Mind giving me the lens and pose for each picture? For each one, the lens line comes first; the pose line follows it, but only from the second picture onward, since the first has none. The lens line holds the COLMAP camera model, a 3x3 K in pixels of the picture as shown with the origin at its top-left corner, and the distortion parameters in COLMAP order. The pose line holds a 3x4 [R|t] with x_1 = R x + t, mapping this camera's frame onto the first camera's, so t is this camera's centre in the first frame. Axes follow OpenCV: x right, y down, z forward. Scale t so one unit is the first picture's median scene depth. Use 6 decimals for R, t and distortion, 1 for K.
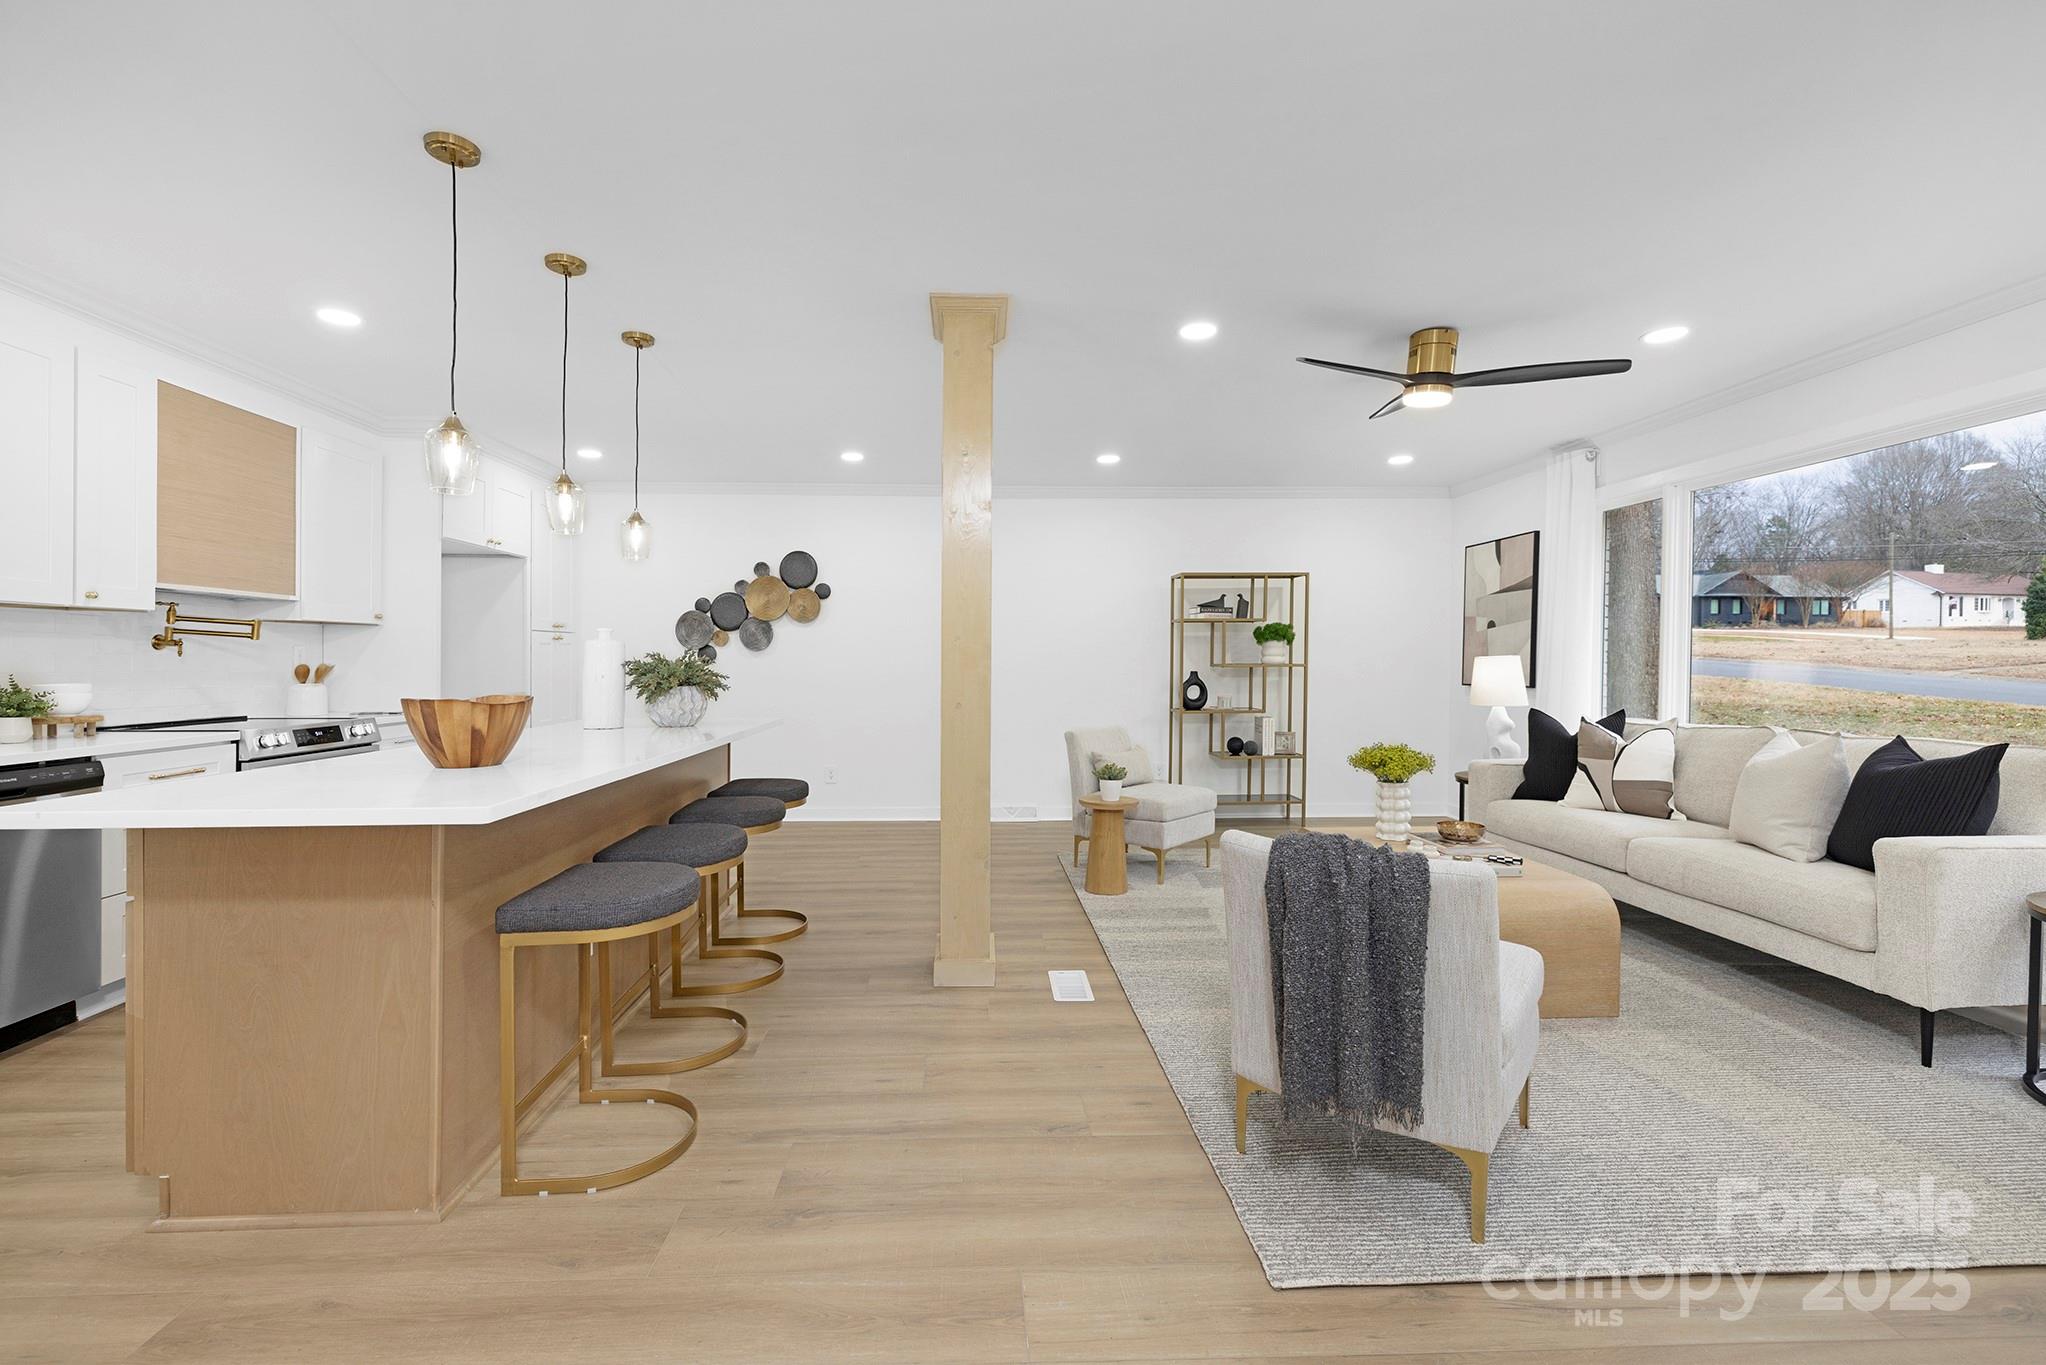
lens RADIAL K [[870.3, 0, 1008.0], [0, 870.3, 686.2], [0, 0, 1]] dist [0.002432, 0.000854]
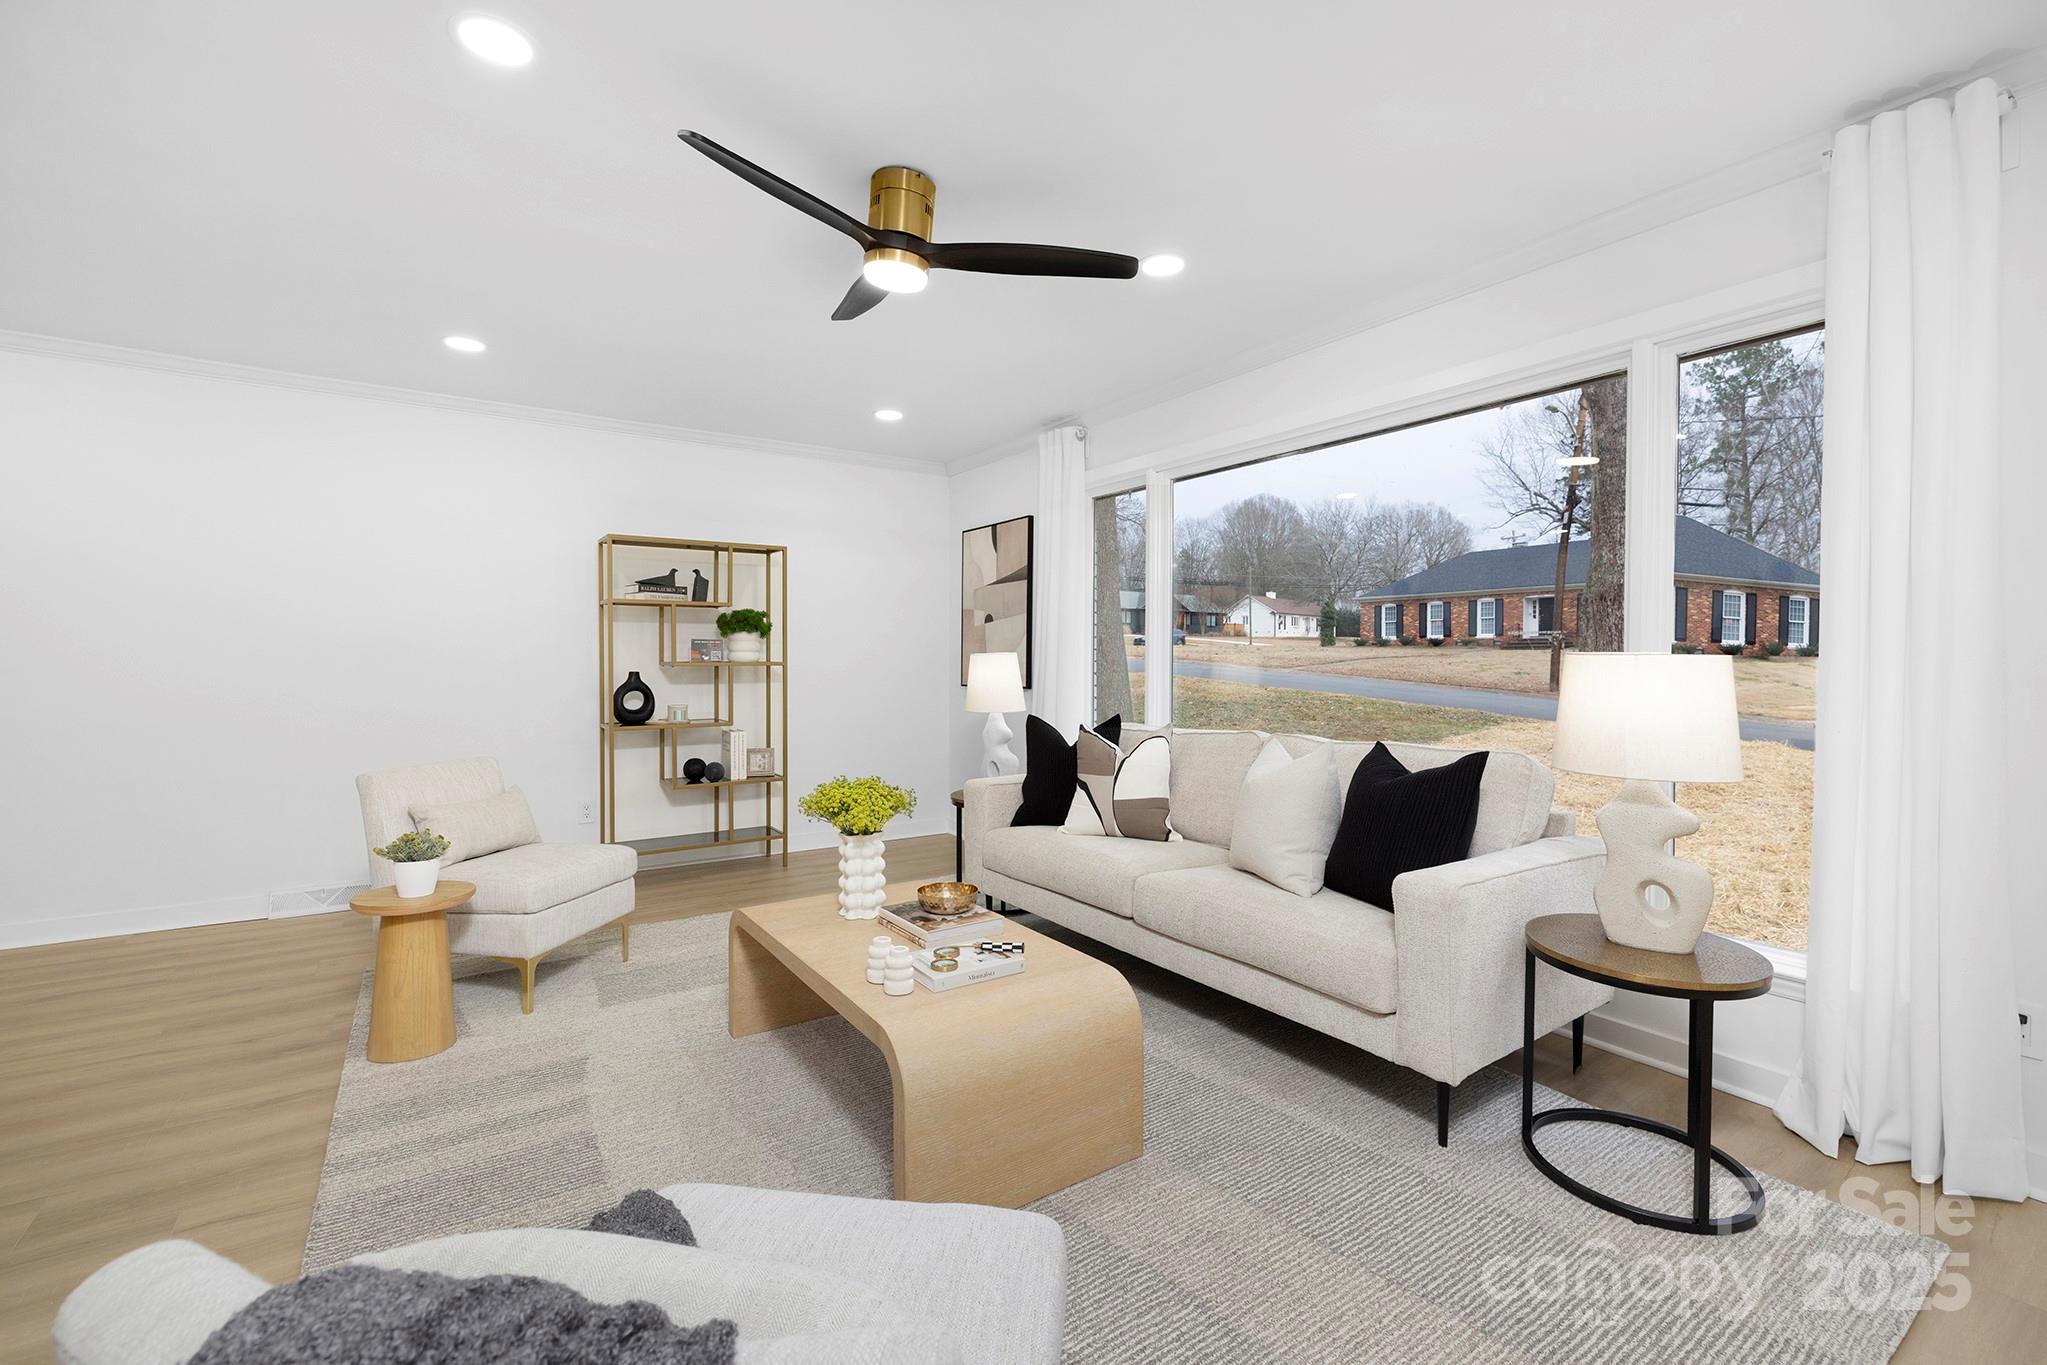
lens RADIAL K [[870.8, 0, 1023.4], [0, 870.8, 680.8], [0, 0, 1]] dist [0.002432, 0.000854]
pose [[0.857808, -0.009727, 0.513878, 0.134292], [0.012324, 0.999923, -0.001645, -0.005116], [-0.513822, 0.007744, 0.857862, 0.230083]]
